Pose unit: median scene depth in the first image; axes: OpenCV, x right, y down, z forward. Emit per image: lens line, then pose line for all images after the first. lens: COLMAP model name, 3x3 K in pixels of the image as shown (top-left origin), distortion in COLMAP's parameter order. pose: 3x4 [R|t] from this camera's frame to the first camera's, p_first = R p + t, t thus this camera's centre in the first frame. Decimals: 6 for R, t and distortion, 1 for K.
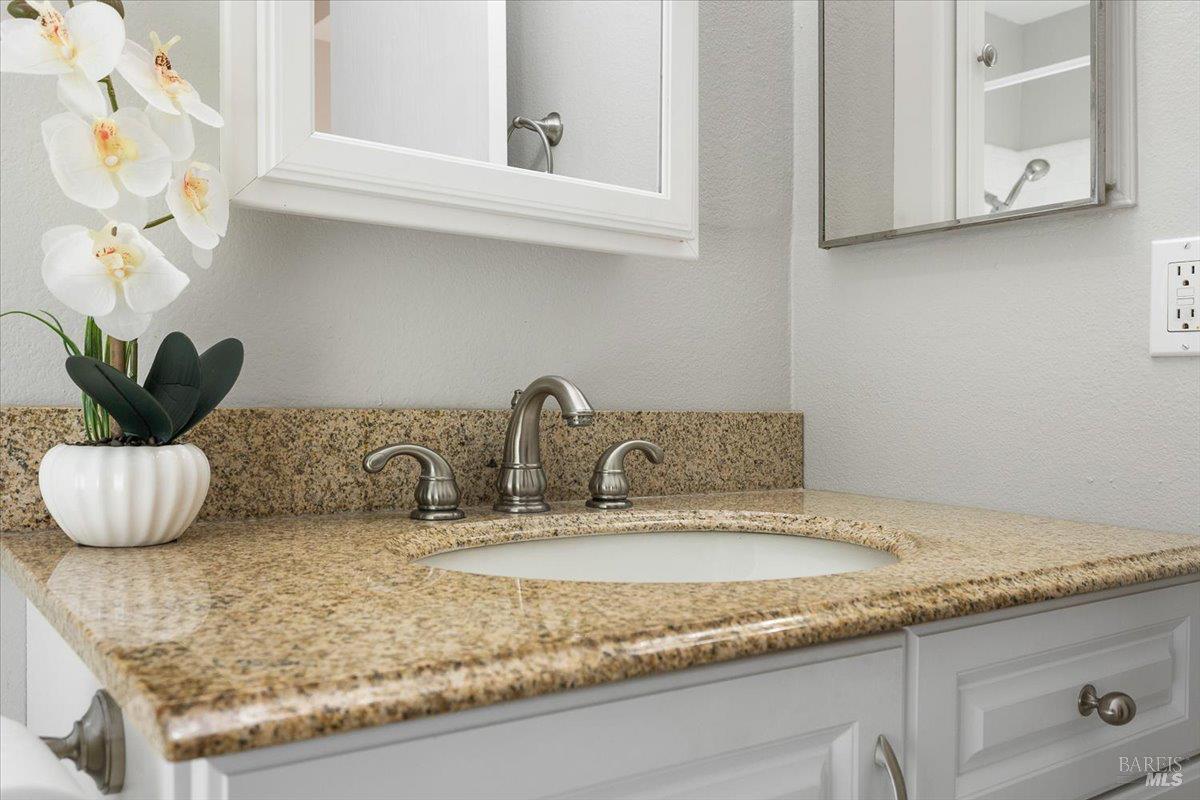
lens RADIAL K [[1005.3, 0, 603.1], [0, 1005.3, 407.1], [0, 0, 1]] dist [-0.019220, -0.010729]
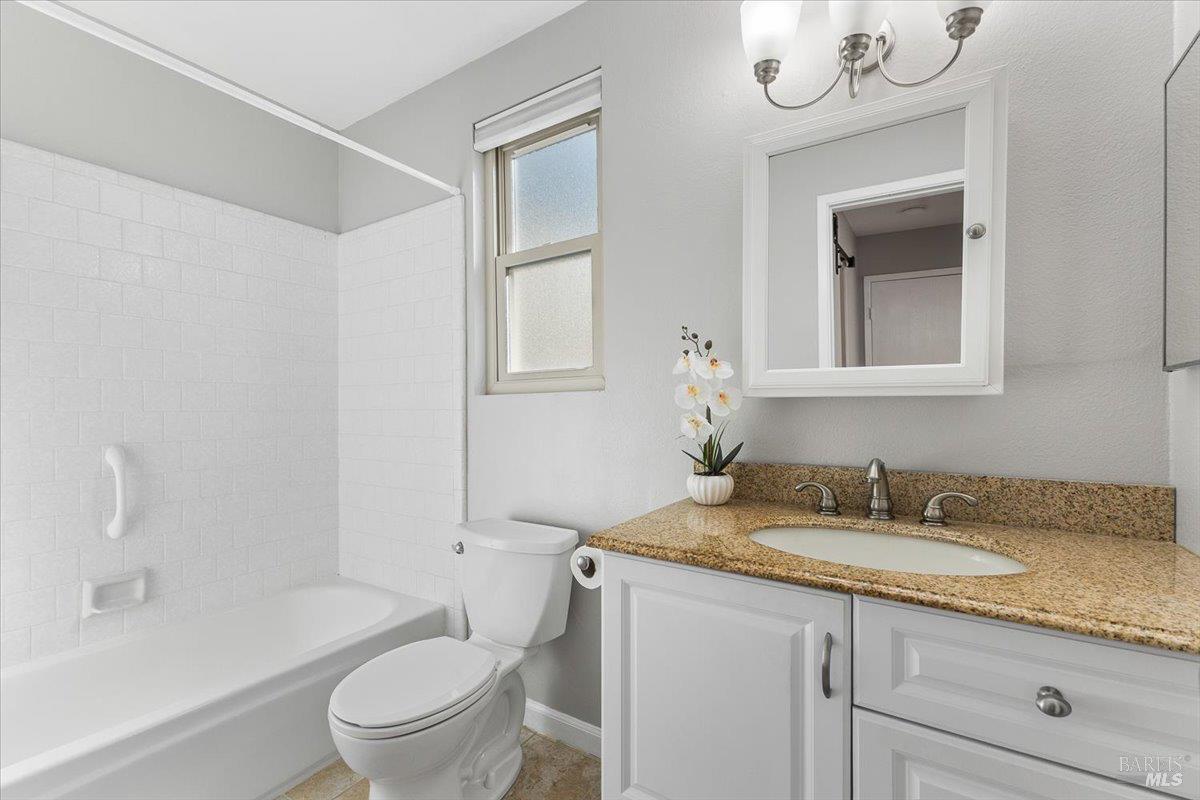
lens RADIAL K [[518.7, 0, 603.1], [0, 518.7, 407.0], [0, 0, 1]] dist [0.014135, -0.002303]
pose [[0.387366, -0.014834, -0.921807, 0.732200], [-0.004970, 0.999822, -0.018178, -0.114484], [0.921913, 0.011623, 0.387223, -0.000955]]
